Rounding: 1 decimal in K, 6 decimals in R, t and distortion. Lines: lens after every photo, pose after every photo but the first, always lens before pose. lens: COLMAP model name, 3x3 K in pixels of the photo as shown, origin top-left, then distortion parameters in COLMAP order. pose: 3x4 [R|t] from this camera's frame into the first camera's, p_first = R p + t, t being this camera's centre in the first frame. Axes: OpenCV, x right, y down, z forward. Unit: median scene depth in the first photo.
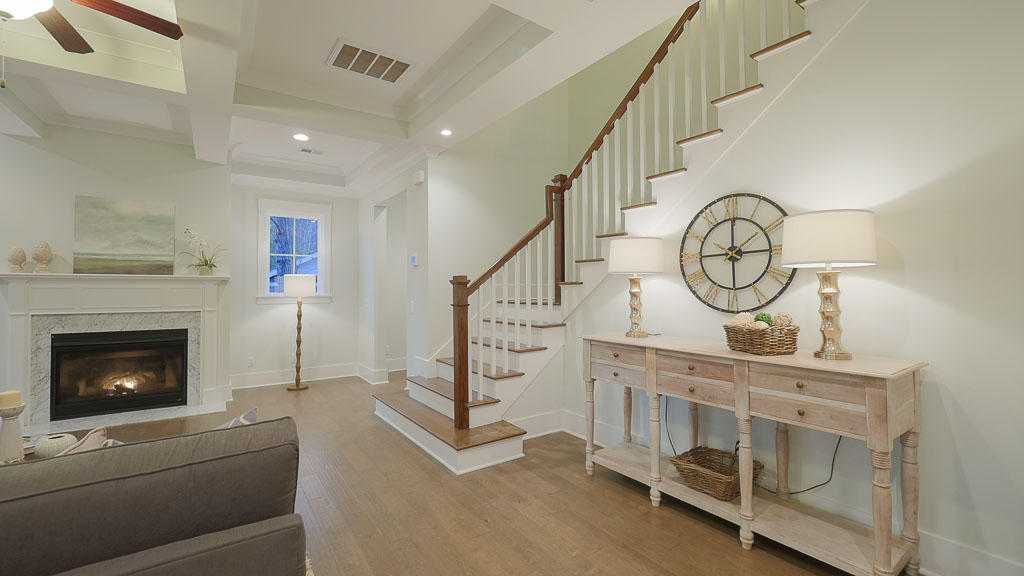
lens RADIAL K [[431.2, 0, 509.3], [0, 431.2, 281.0], [0, 0, 1]] dist [-0.003479, -0.000671]
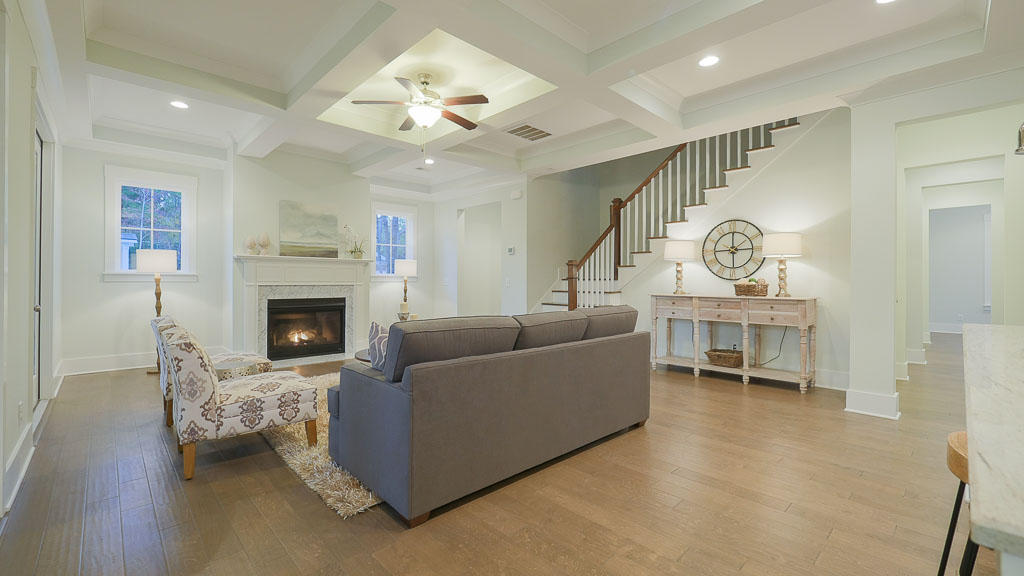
lens RADIAL K [[431.2, 0, 509.3], [0, 431.2, 281.0], [0, 0, 1]] dist [-0.003479, -0.000671]
pose [[0.988022, 0.005106, 0.154230, -0.530957], [-0.008067, 0.999795, 0.018575, 0.033309], [-0.154104, -0.019597, 0.987860, -0.528181]]
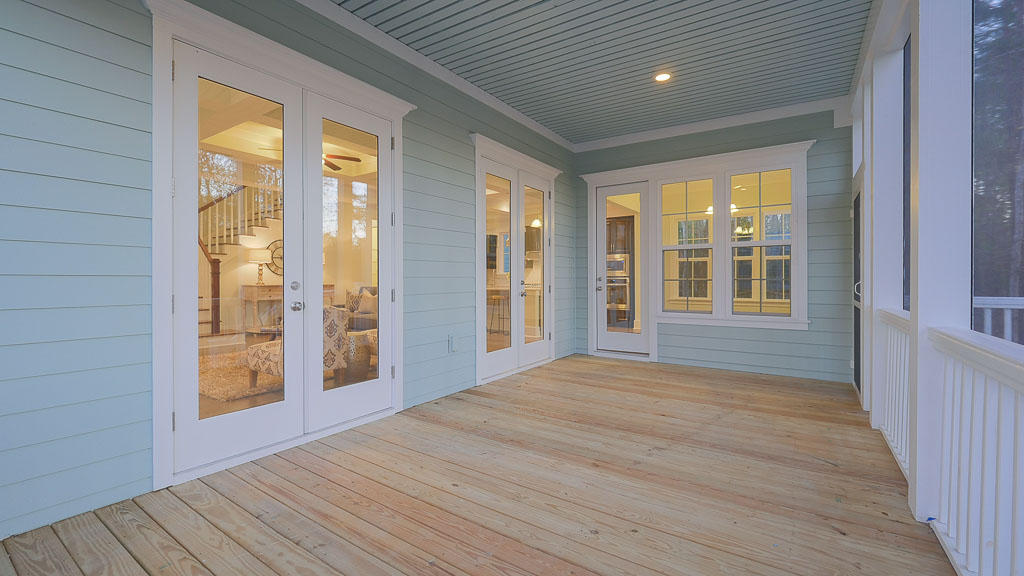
lens RADIAL K [[431.2, 0, 509.3], [0, 431.2, 281.0], [0, 0, 1]] dist [-0.003479, -0.000671]
pose [[-0.362820, -0.003608, 0.931852, -2.183729], [-0.020975, 0.999771, -0.004296, 0.063811], [-0.931623, -0.021104, -0.362813, 0.383839]]
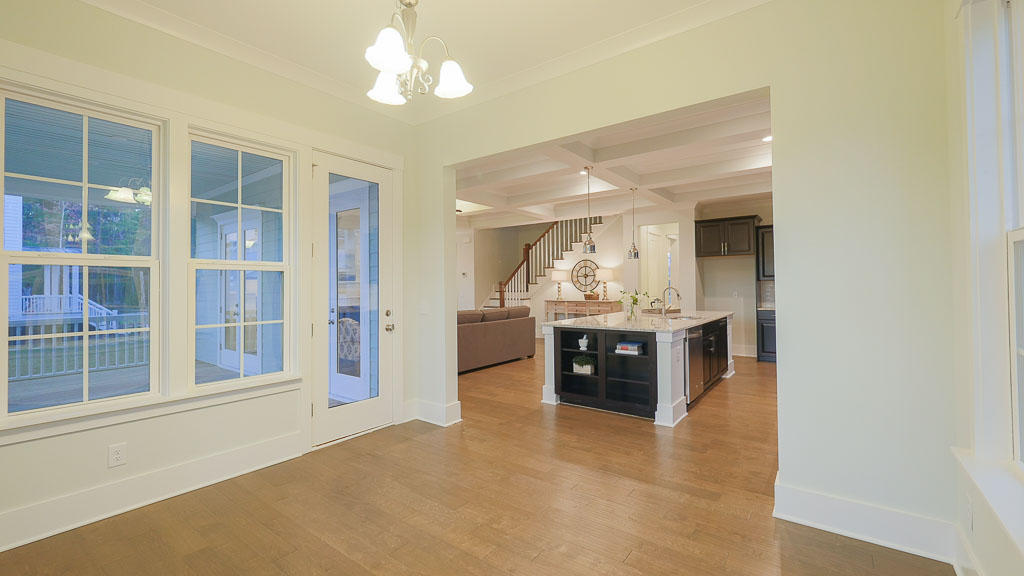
lens RADIAL K [[431.2, 0, 509.3], [0, 431.2, 281.0], [0, 0, 1]] dist [-0.003479, -0.000671]
pose [[0.949923, -0.003342, 0.312465, -0.853331], [0.001793, 0.999985, 0.005243, -0.026552], [-0.312478, -0.004420, 0.949915, -1.566699]]
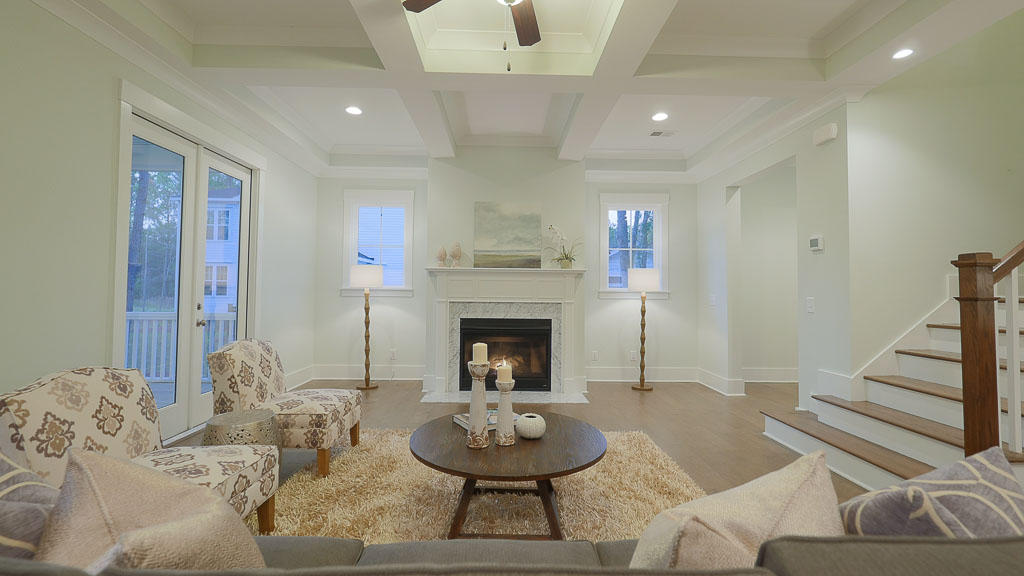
lens RADIAL K [[431.2, 0, 509.3], [0, 431.2, 281.0], [0, 0, 1]] dist [-0.003479, -0.000671]
pose [[0.831774, -0.003536, -0.555103, -0.291984], [-0.001445, 0.999963, -0.008534, 0.030856], [0.555112, 0.007900, 0.831738, 0.069521]]
